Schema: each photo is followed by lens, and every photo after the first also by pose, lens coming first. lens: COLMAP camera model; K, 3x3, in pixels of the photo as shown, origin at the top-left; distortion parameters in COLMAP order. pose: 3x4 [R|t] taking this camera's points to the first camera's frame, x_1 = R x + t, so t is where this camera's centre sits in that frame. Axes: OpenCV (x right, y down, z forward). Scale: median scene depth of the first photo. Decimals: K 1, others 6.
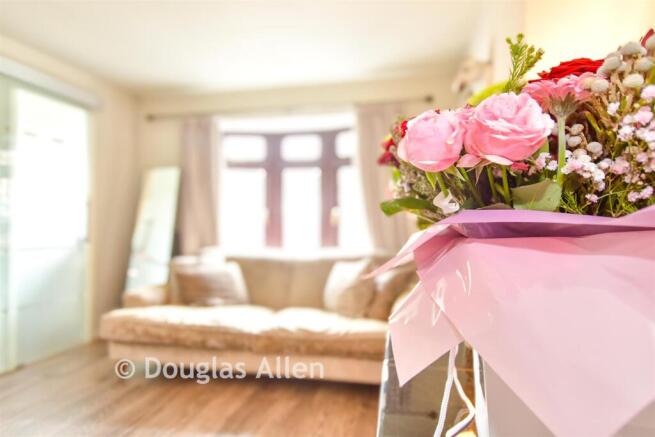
lens RADIAL K [[408.7, 0, 327.6], [0, 408.7, 219.6], [0, 0, 1]] dist [-0.003336, -0.000417]
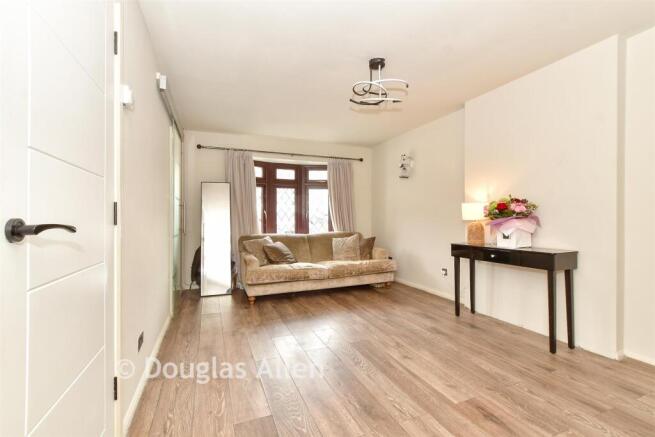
lens RADIAL K [[298.2, 0, 327.5], [0, 298.2, 217.6], [0, 0, 1]] dist [0.002239, 0.000359]
pose [[0.820356, 0.002492, 0.571848, -0.864372], [-0.005798, 0.999975, 0.003960, 0.006703], [-0.571824, -0.006564, 0.820350, -0.205000]]
